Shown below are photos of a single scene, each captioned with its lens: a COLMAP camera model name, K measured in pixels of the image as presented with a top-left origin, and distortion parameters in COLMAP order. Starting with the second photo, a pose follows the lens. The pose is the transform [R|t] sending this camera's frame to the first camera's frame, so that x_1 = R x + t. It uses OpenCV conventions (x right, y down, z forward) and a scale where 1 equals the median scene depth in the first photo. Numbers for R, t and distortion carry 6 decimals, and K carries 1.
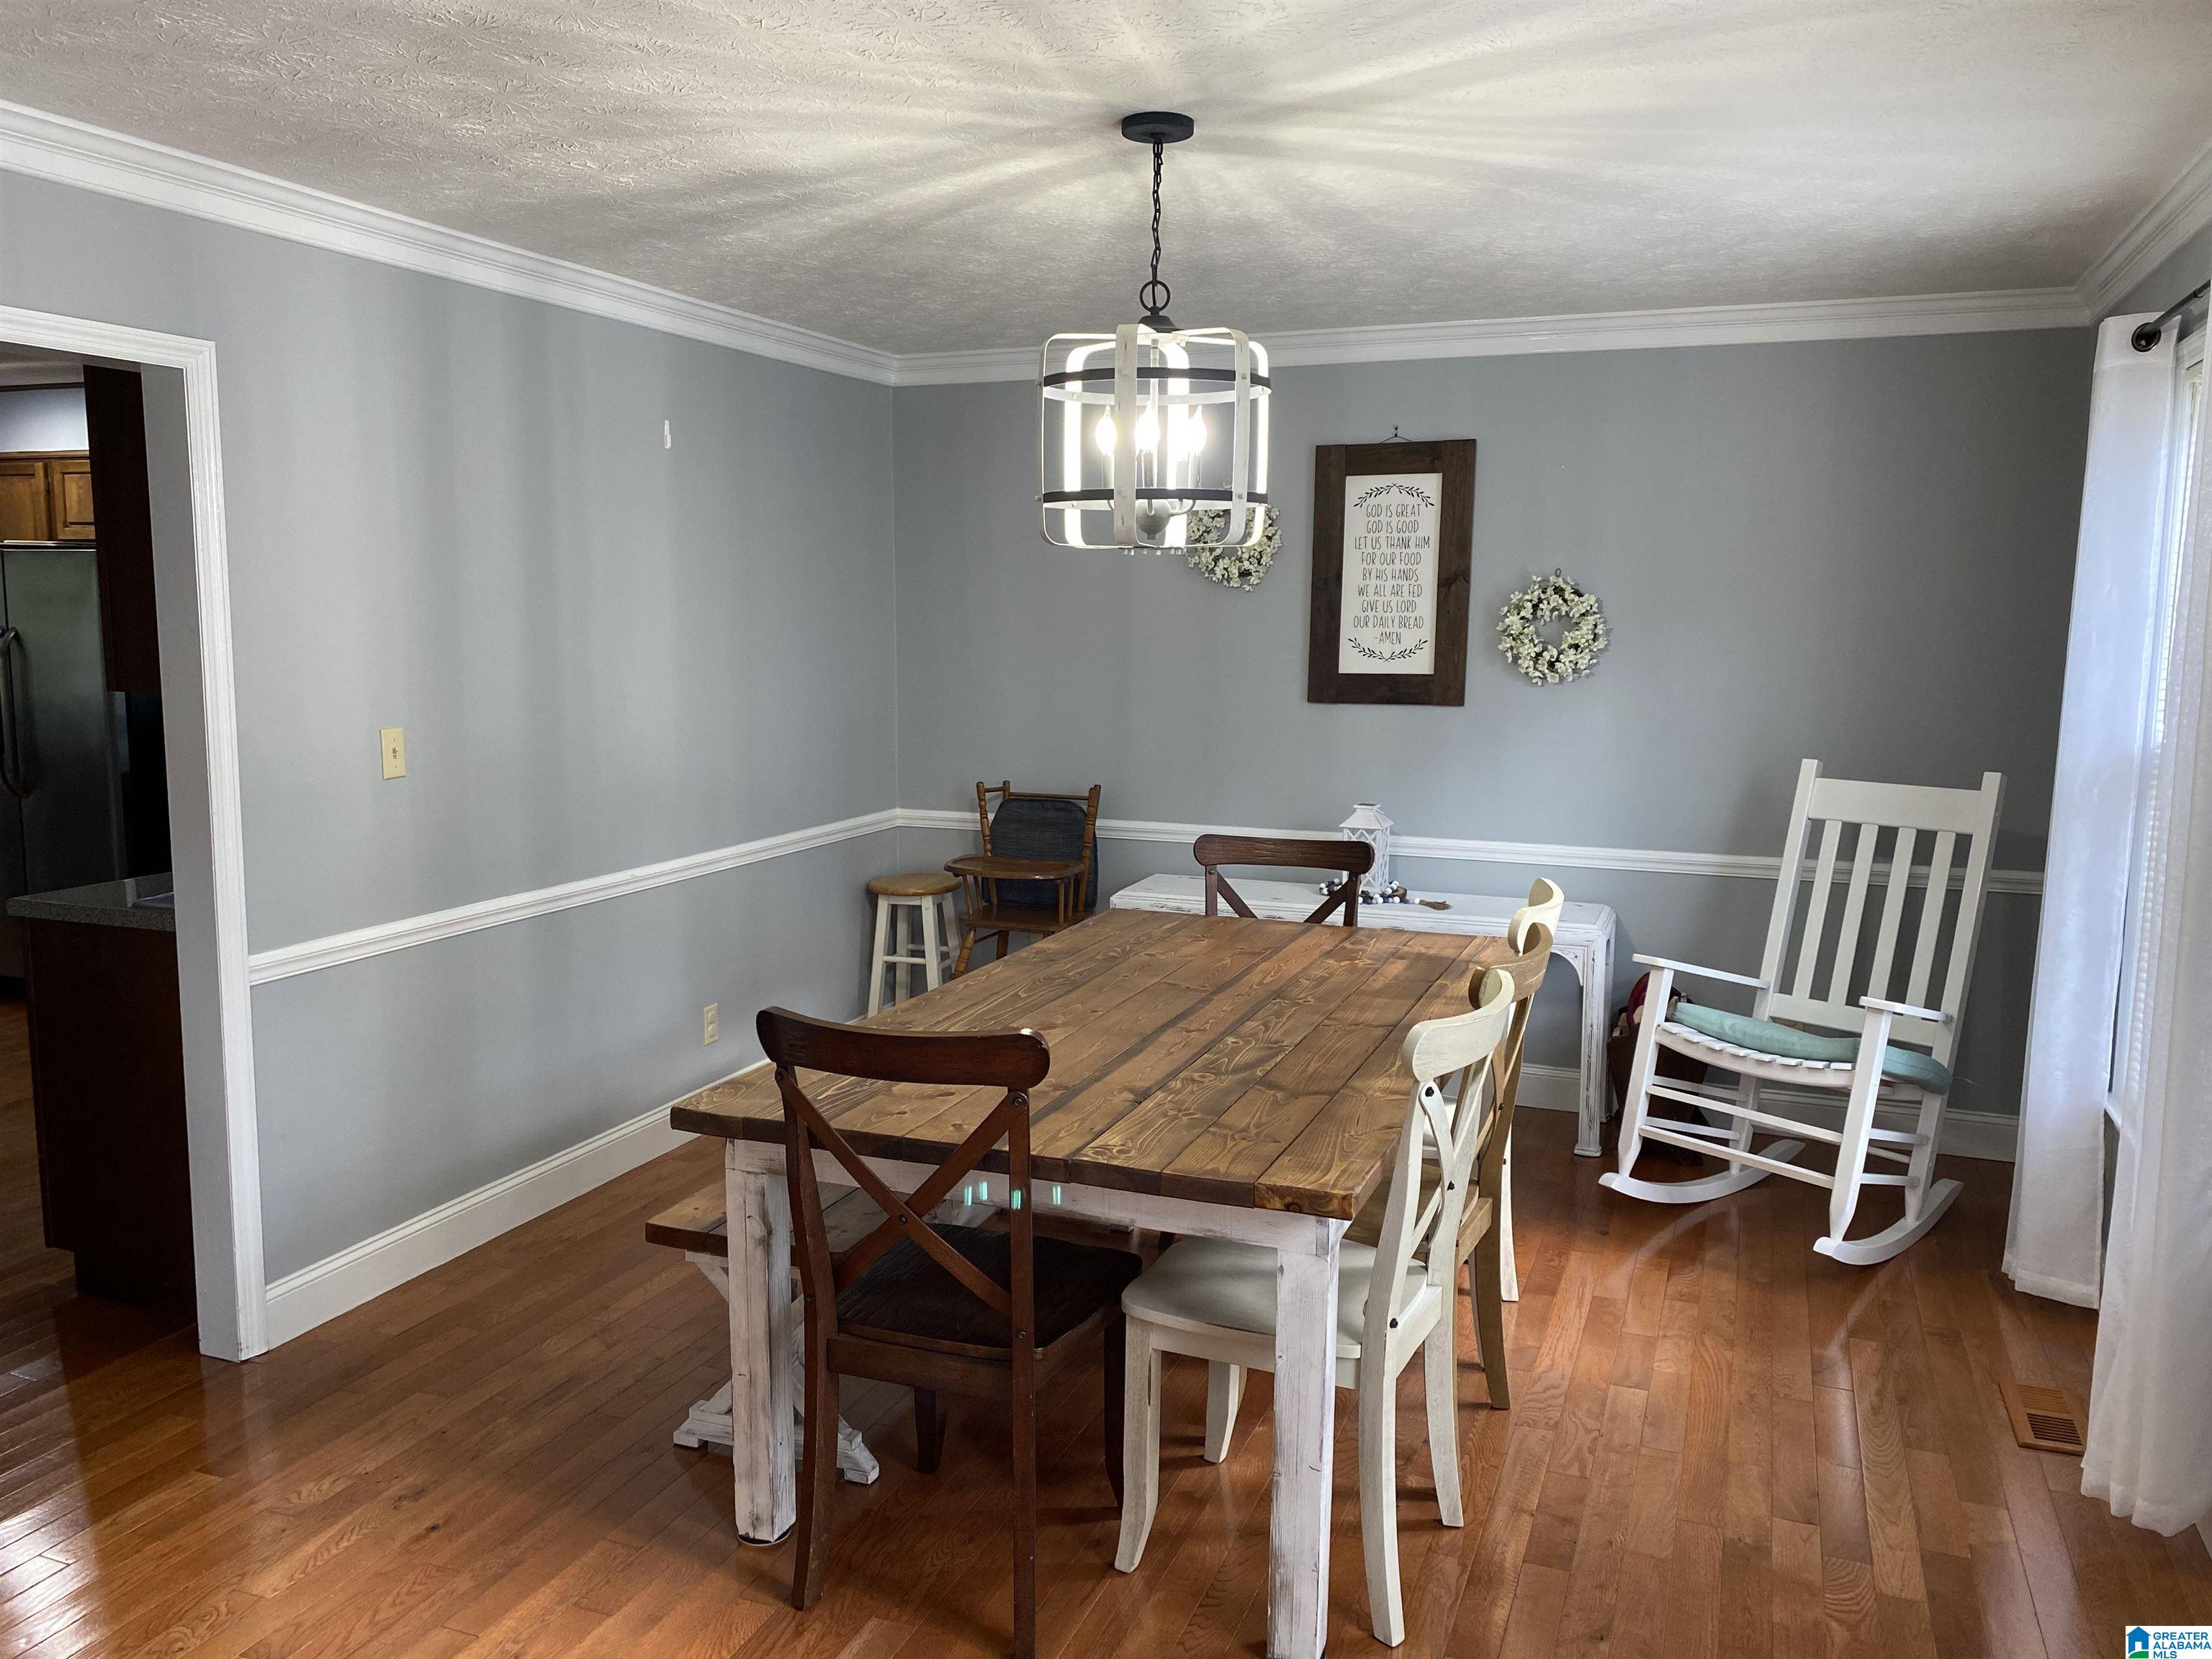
lens RADIAL K [[1680.5, 0, 1106.0], [0, 1680.5, 829.5], [0, 0, 1]] dist [0.005256, -0.025607]
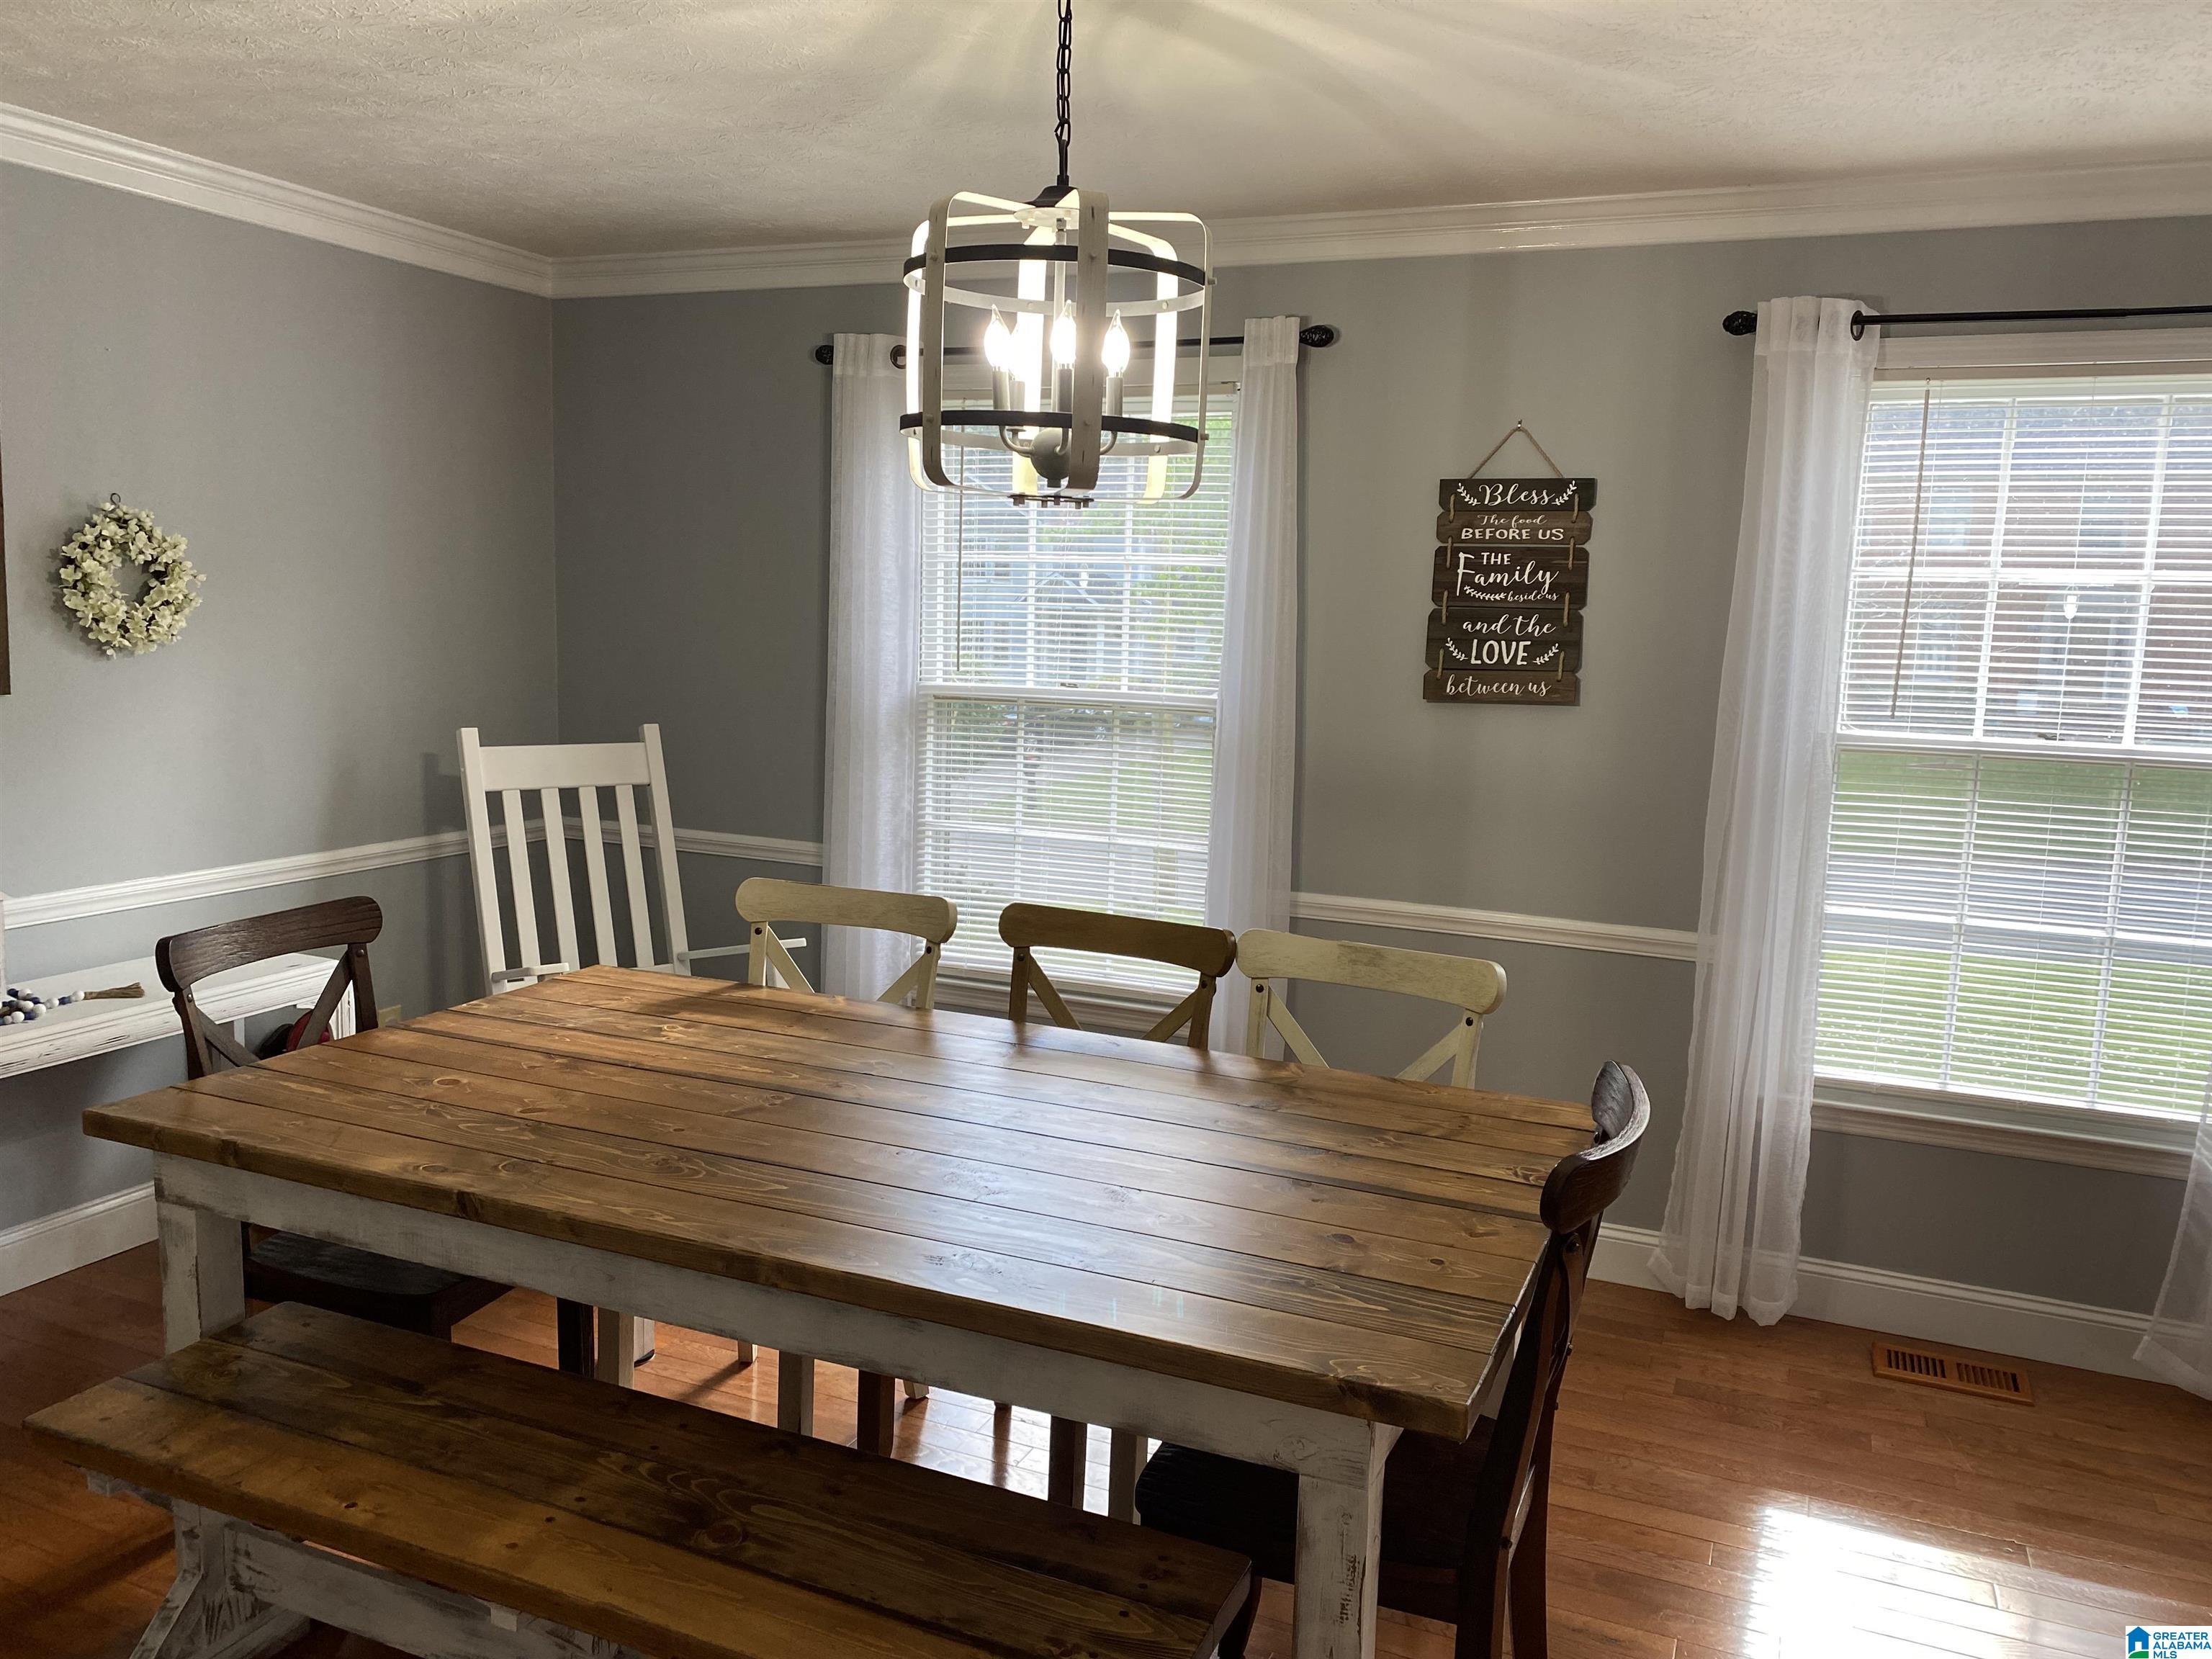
lens RADIAL K [[1680.5, 0, 1106.0], [0, 1680.5, 829.5], [0, 0, 1]] dist [0.005256, -0.025607]
pose [[0.018047, -0.141861, 0.989722, -0.498356], [0.090014, 0.986094, 0.139700, -0.085439], [-0.995777, 0.086568, 0.030566, 0.645352]]
